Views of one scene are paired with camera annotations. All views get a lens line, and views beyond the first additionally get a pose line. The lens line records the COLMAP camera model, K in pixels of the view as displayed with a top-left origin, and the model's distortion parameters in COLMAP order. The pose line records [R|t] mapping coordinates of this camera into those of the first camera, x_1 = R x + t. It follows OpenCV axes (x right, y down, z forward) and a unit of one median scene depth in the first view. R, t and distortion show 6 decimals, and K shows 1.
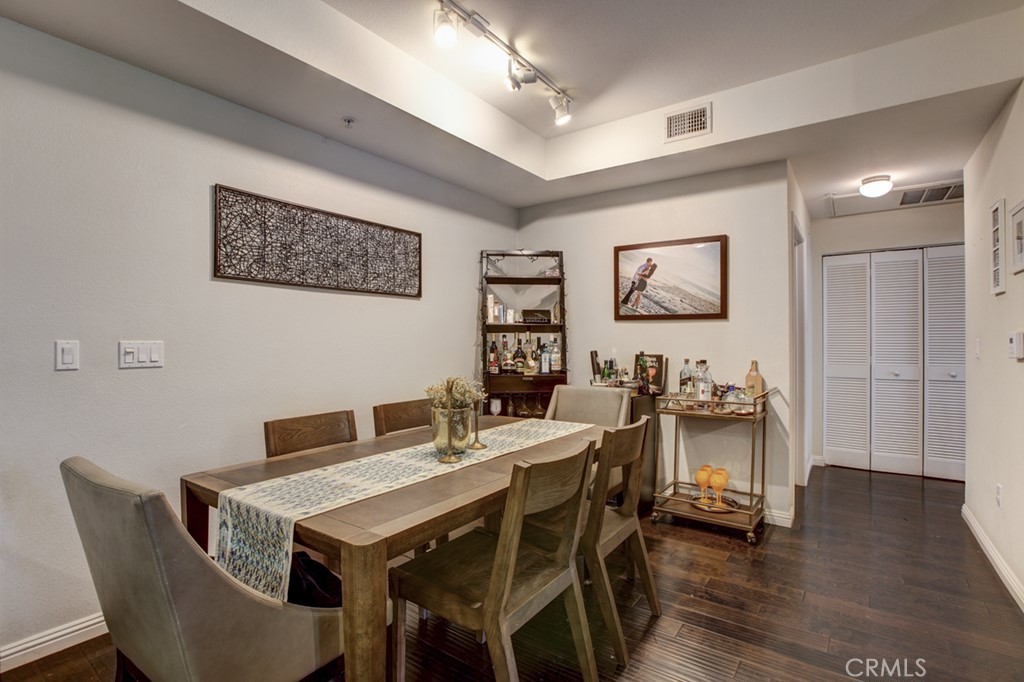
lens RADIAL K [[495.2, 0, 520.3], [0, 495.2, 344.3], [0, 0, 1]] dist [-0.037477, -0.000236]
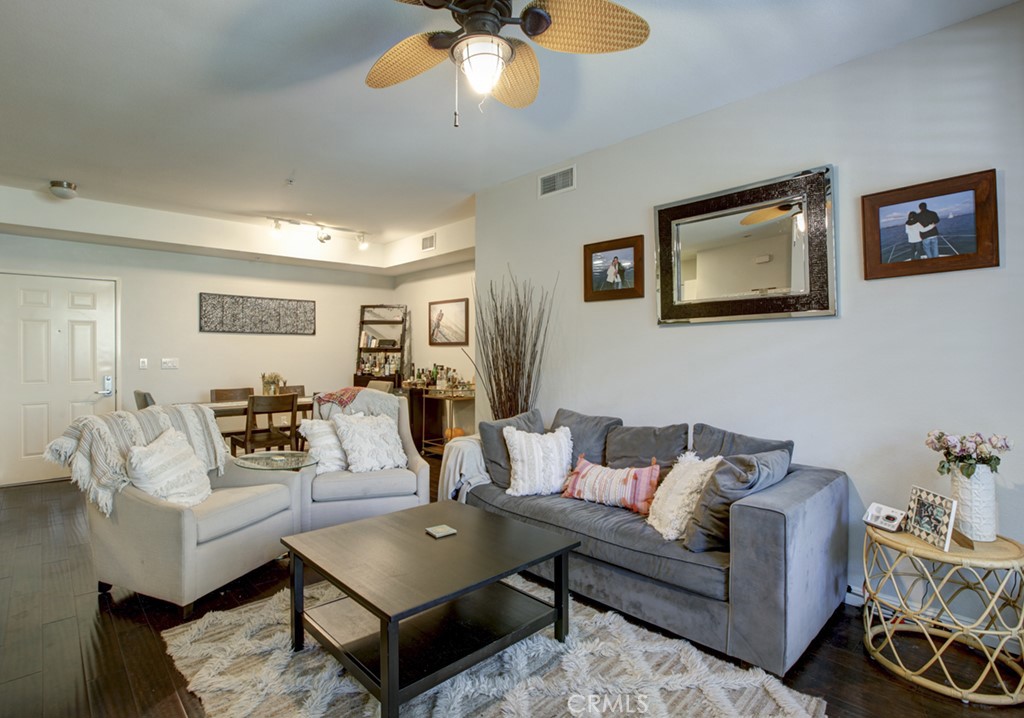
lens RADIAL K [[526.1, 0, 504.7], [0, 526.1, 351.1], [0, 0, 1]] dist [-0.005343, -0.000159]
pose [[0.975287, -0.002343, -0.220929, 0.953258], [-0.000346, 0.999926, -0.012129, -0.007535], [0.220941, 0.011906, 0.975215, -0.804554]]
